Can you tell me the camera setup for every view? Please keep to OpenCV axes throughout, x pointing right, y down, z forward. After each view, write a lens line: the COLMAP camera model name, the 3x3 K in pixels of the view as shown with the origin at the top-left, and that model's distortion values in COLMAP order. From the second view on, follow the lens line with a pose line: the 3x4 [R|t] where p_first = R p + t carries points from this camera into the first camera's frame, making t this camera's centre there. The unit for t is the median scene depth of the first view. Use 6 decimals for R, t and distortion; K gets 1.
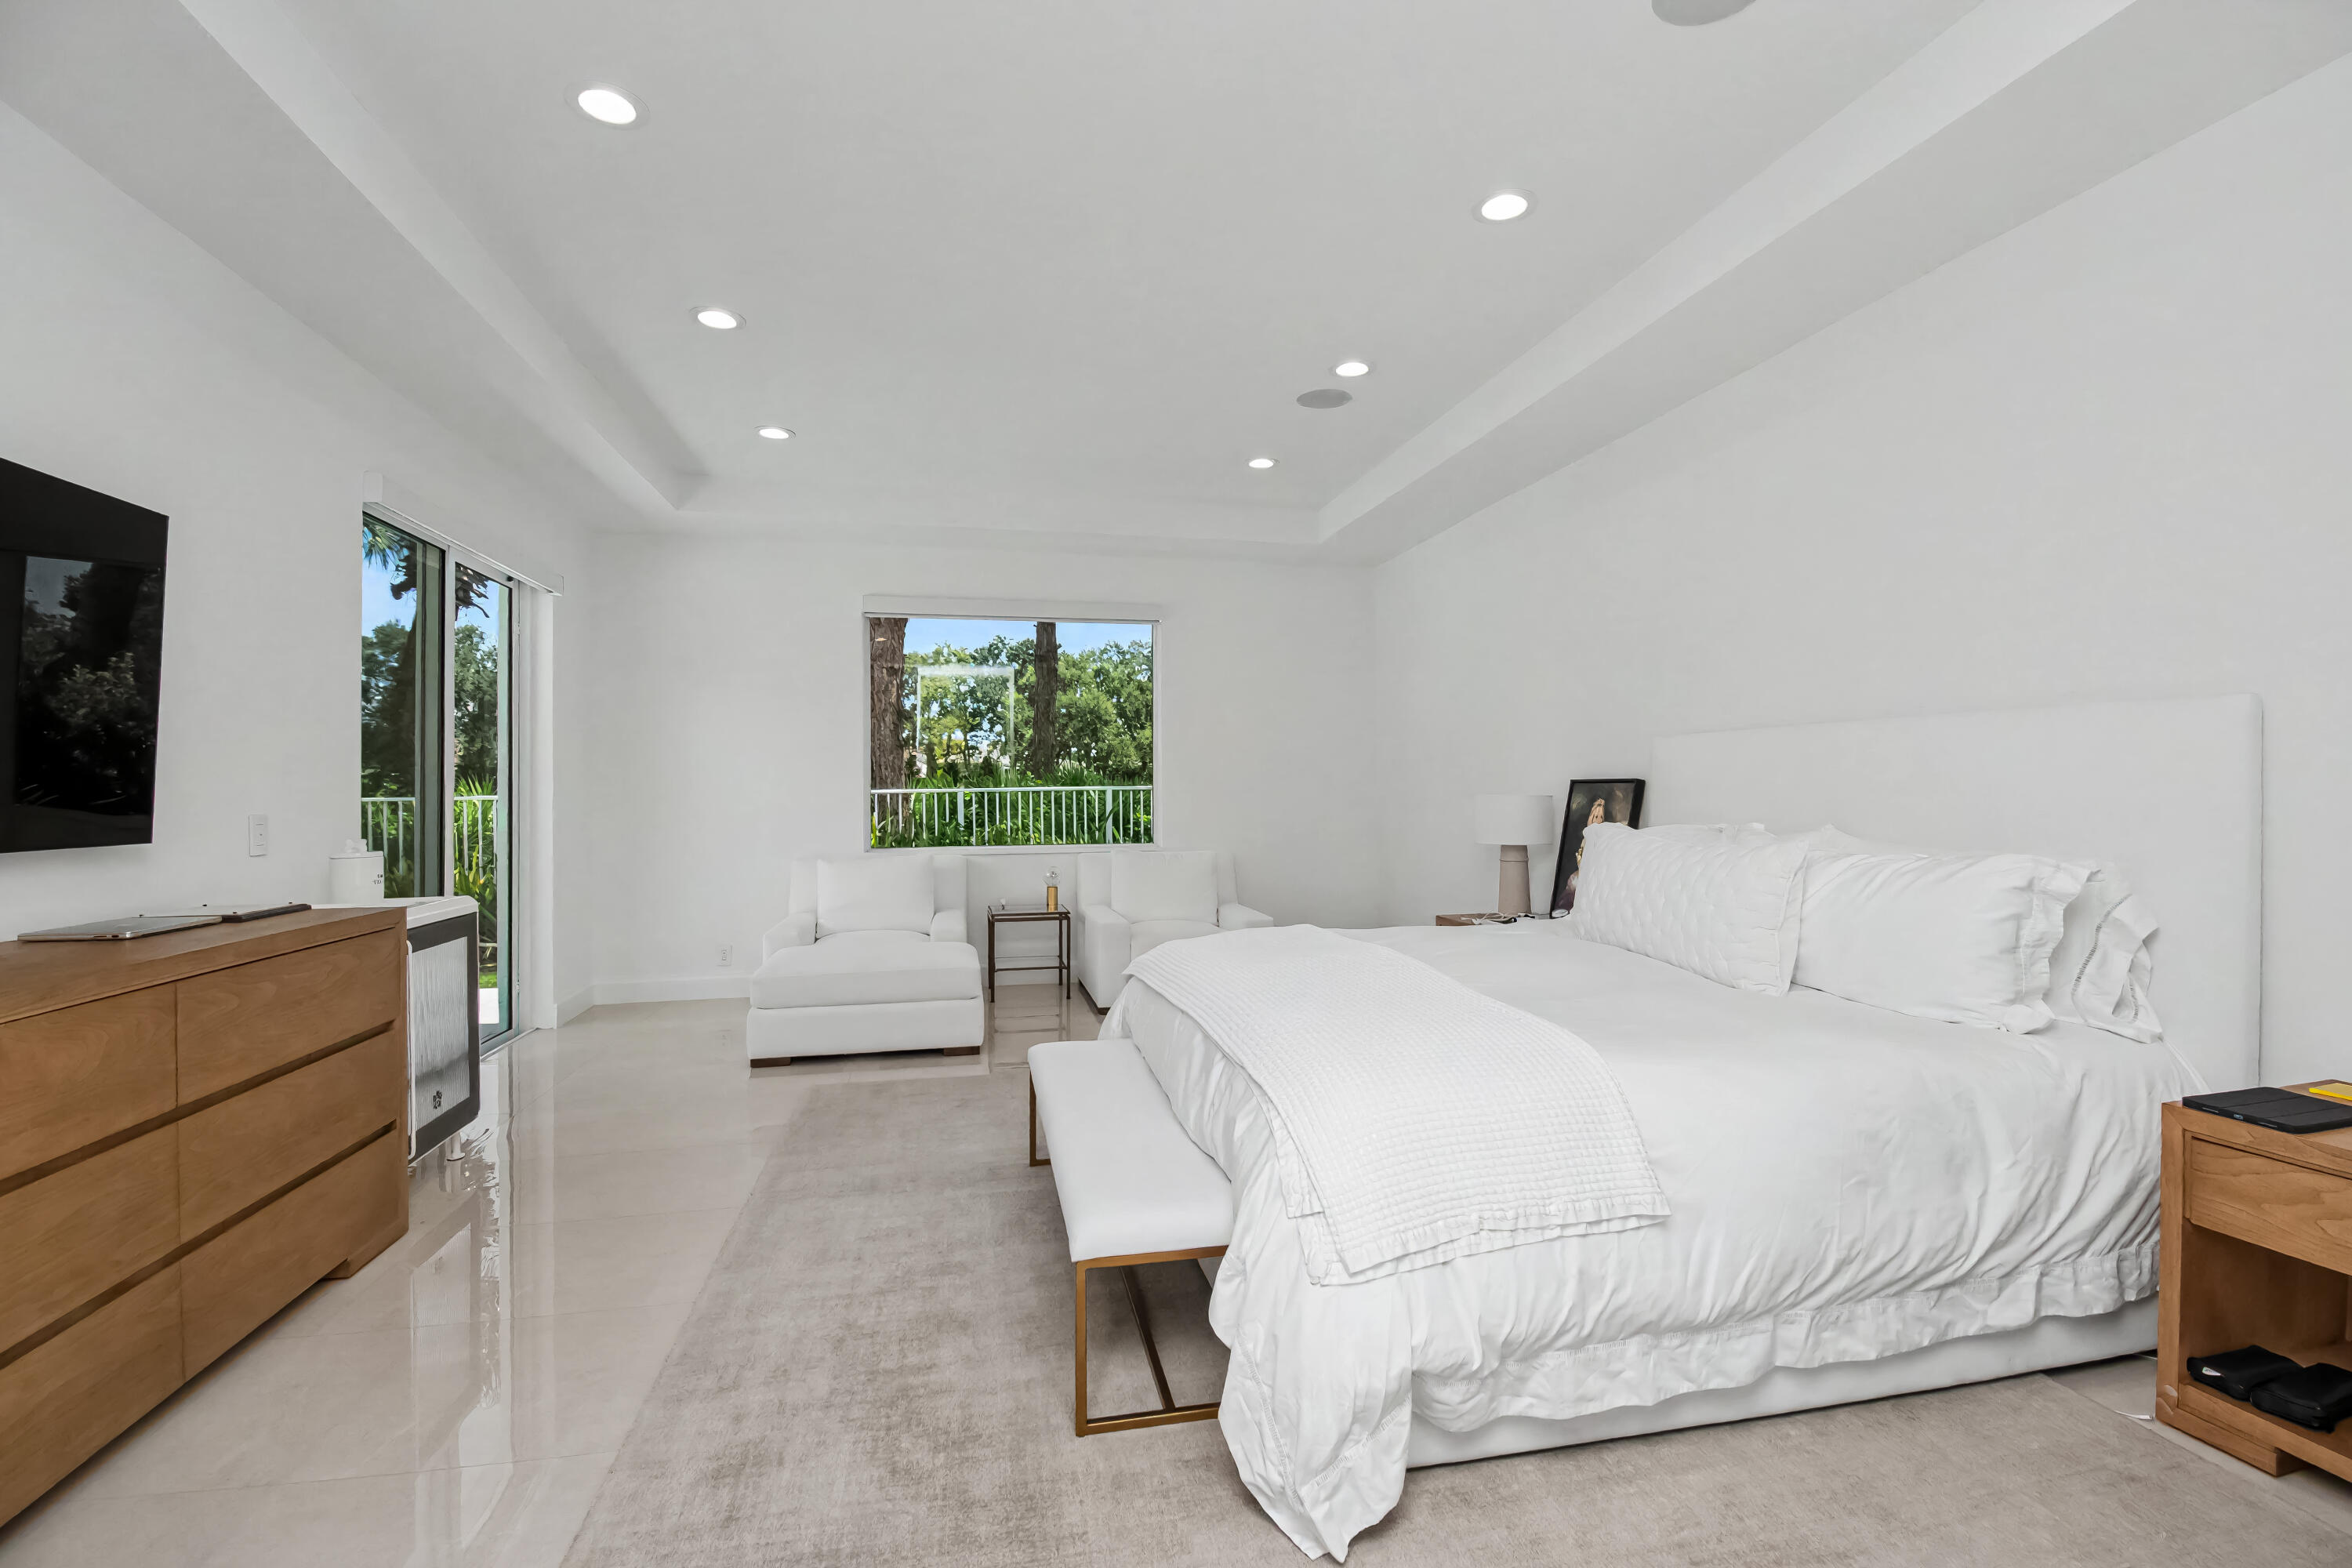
lens RADIAL K [[1057.6, 0, 1222.9], [0, 1057.6, 784.7], [0, 0, 1]] dist [-0.000964, -0.015260]
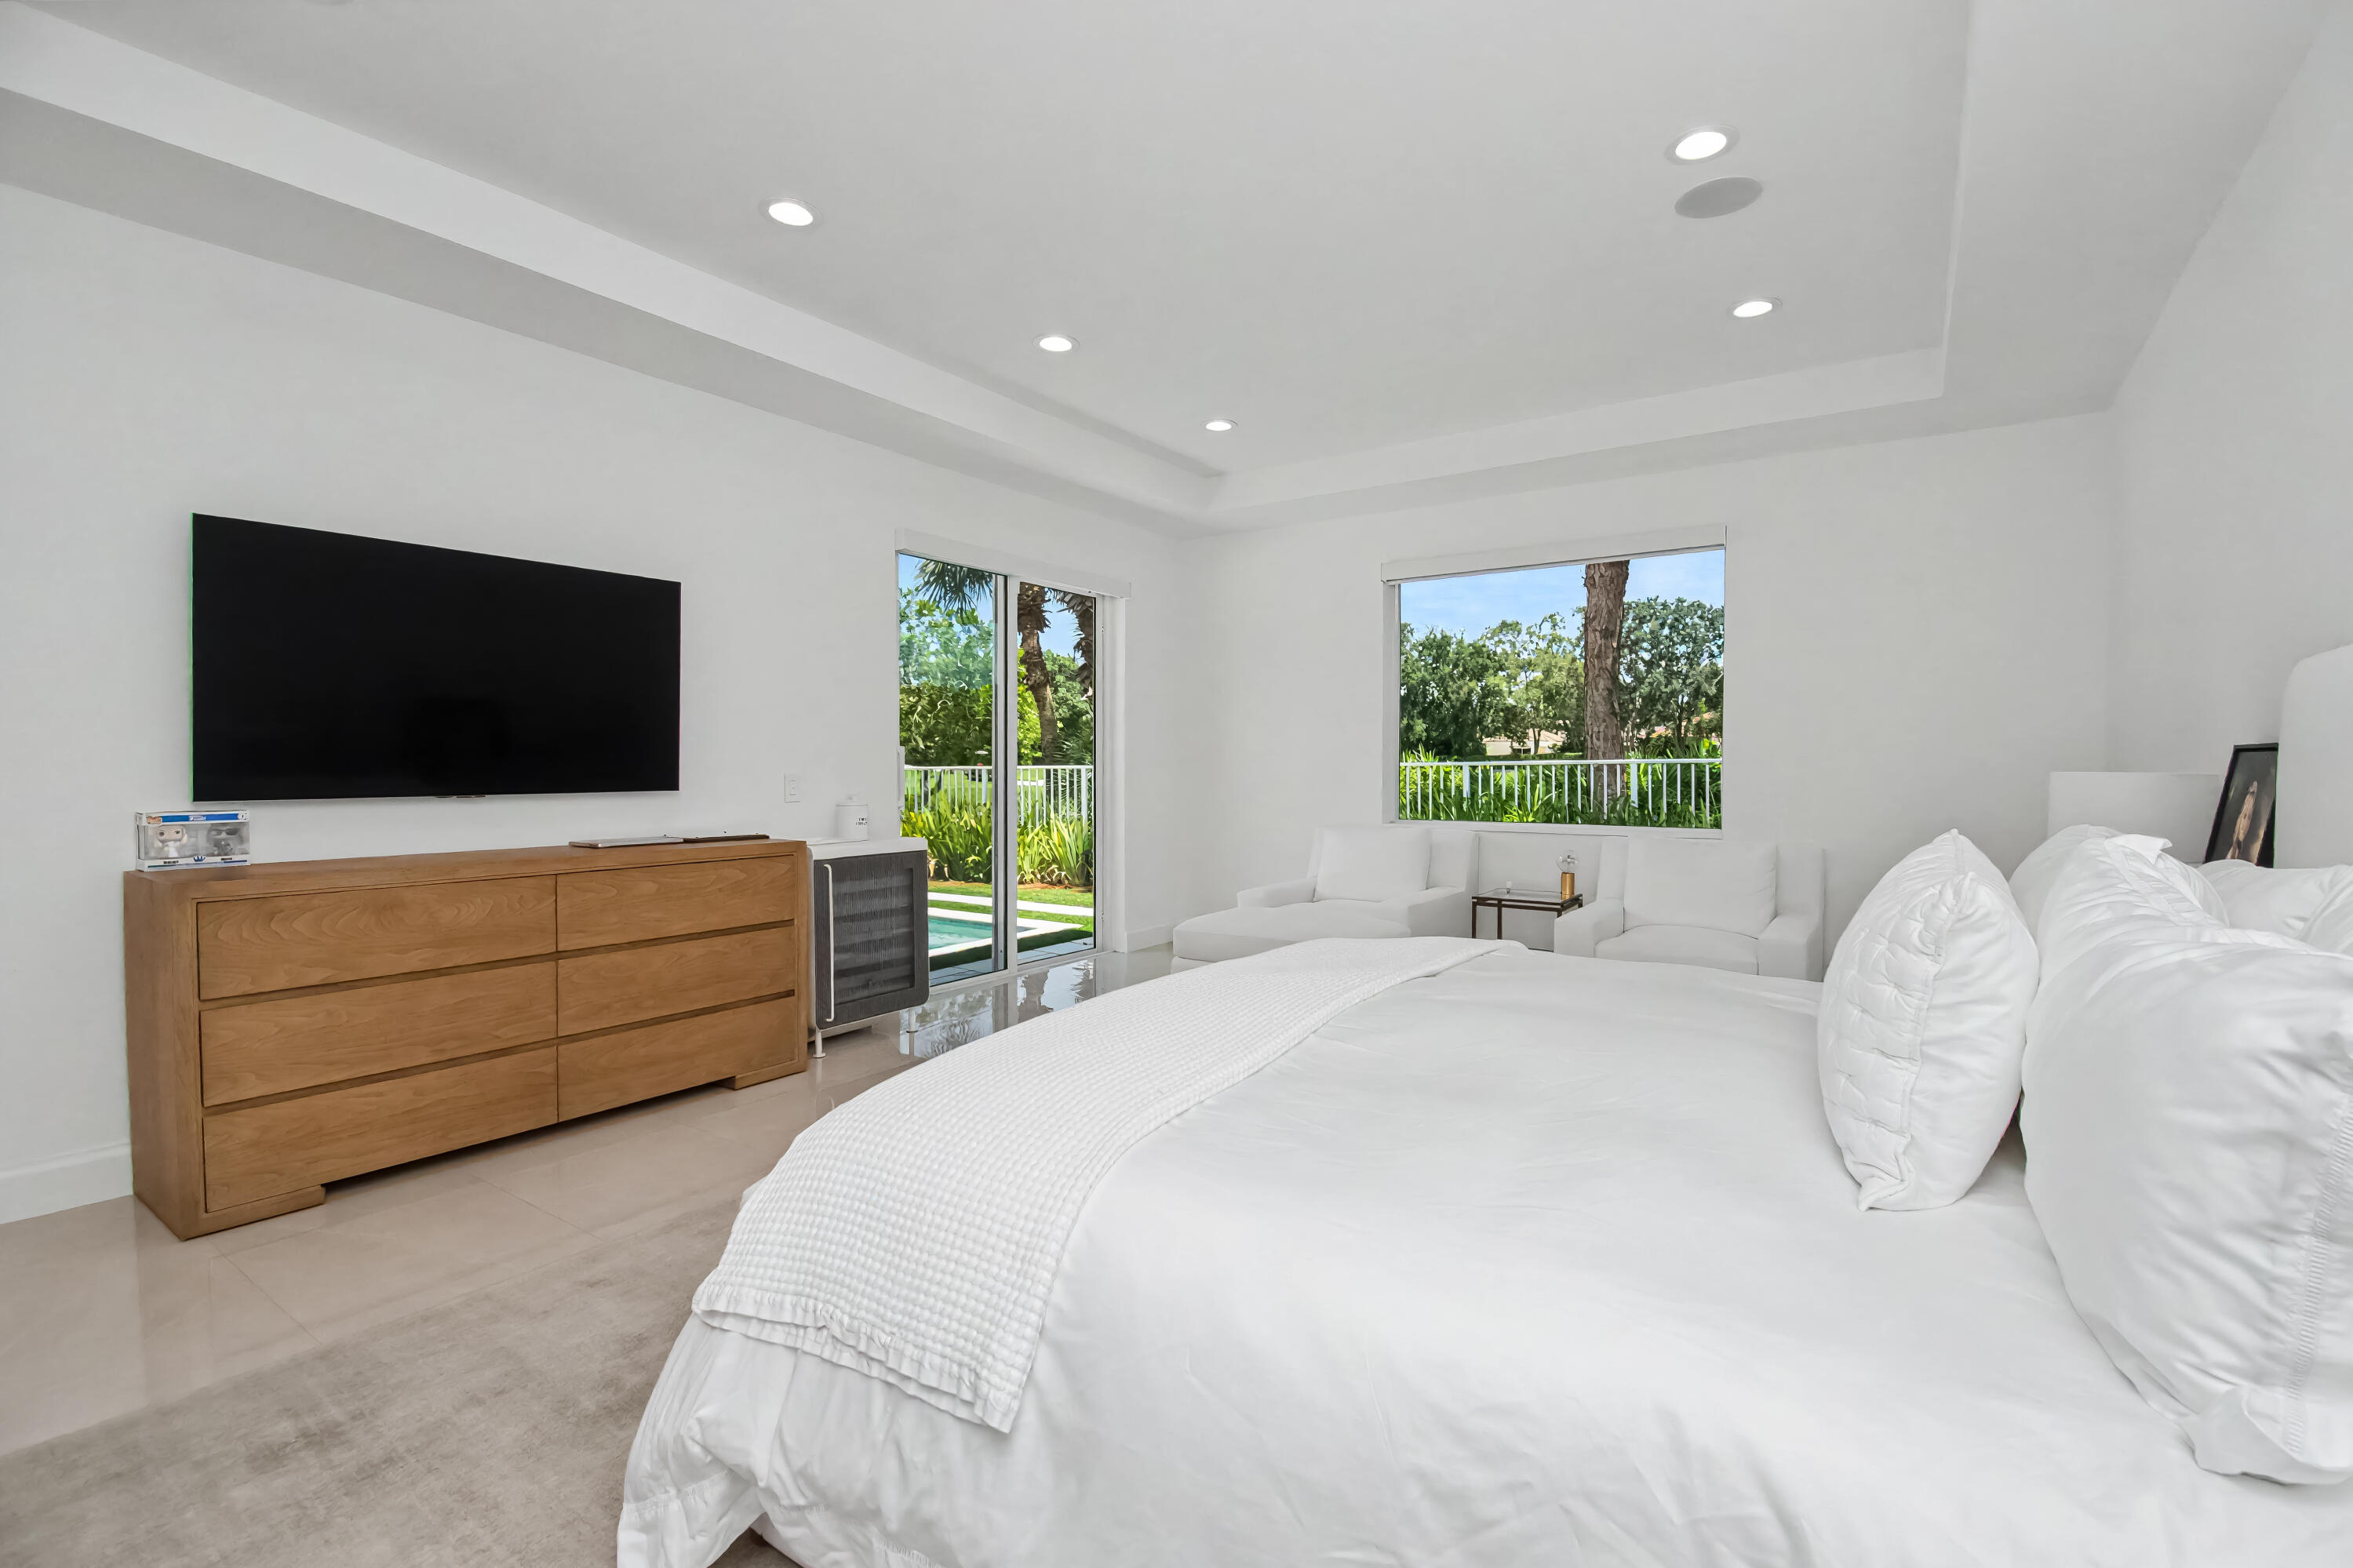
lens RADIAL K [[1057.9, 0, 1185.3], [0, 1057.9, 788.1], [0, 0, 1]] dist [-0.000964, -0.015260]
pose [[0.672213, 0.023189, -0.739995, 0.364202], [-0.001217, 0.999543, 0.030217, 0.001040], [0.740357, -0.019411, 0.671933, 0.256334]]
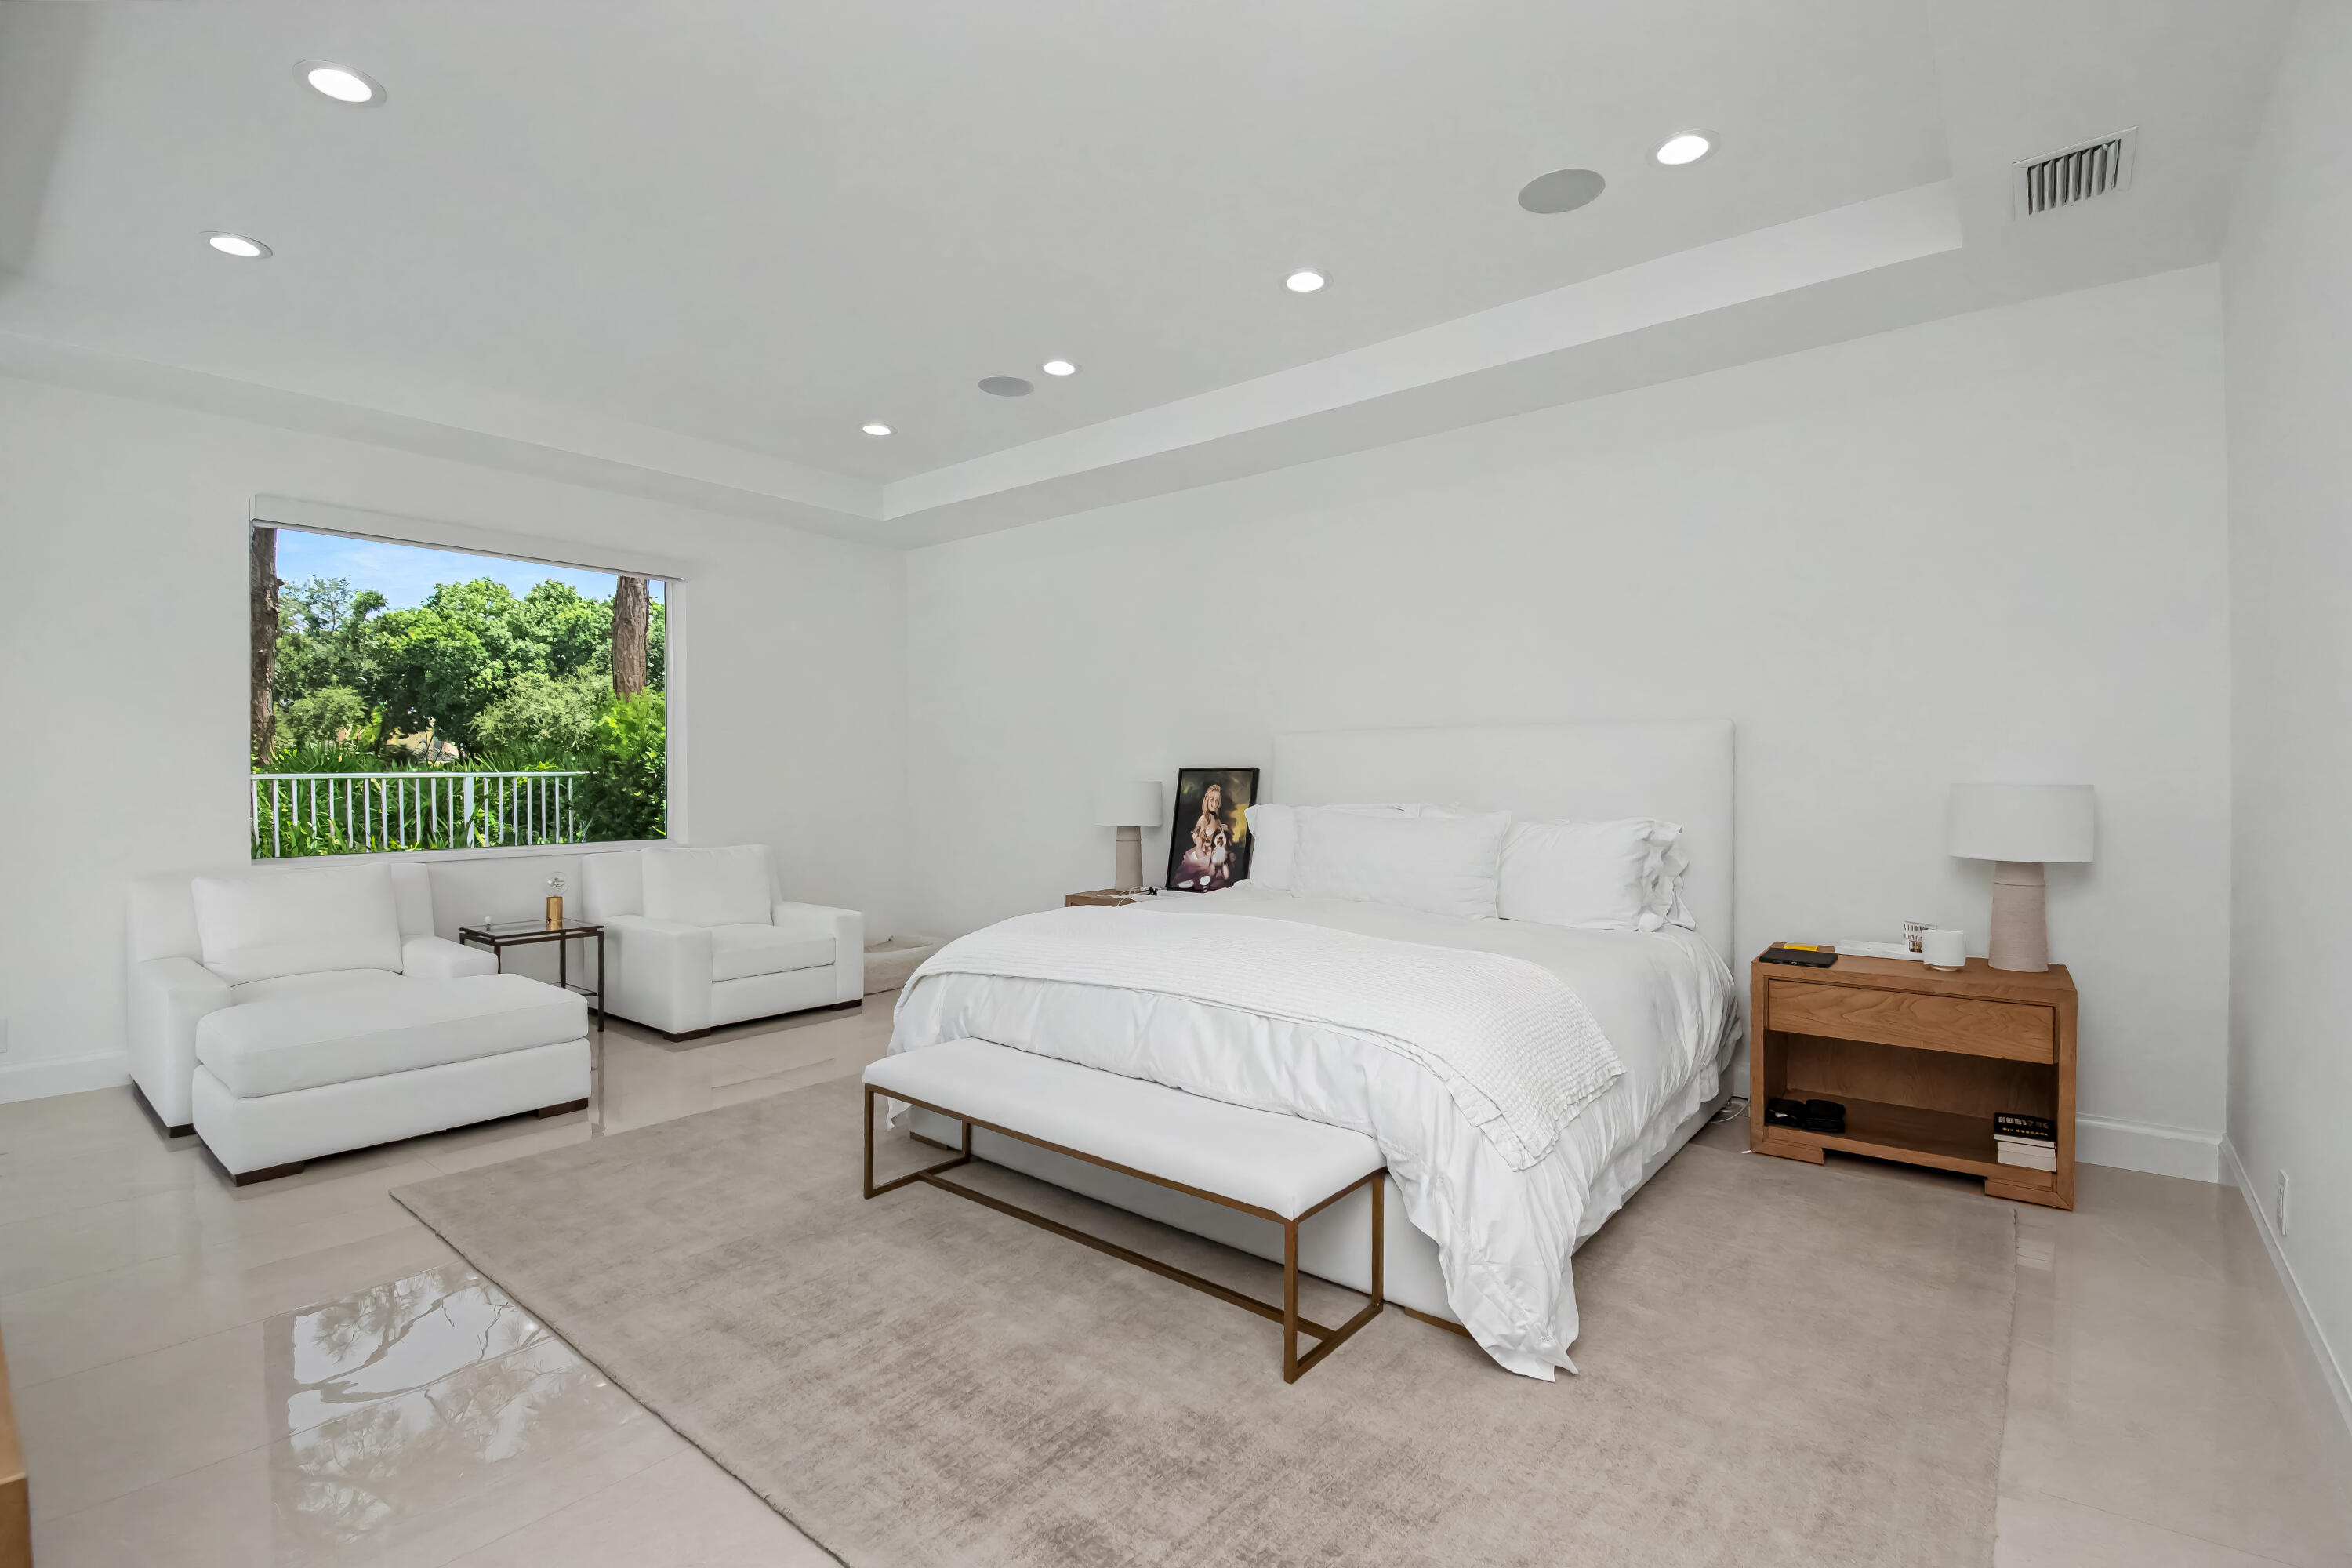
lens RADIAL K [[1057.6, 0, 1199.1], [0, 1057.6, 775.1], [0, 0, 1]] dist [-0.000964, -0.015260]
pose [[0.783834, 0.001712, 0.620968, -0.364373], [-0.002745, 0.999996, 0.000708, 0.002374], [-0.620965, -0.002260, 0.783835, 0.094323]]
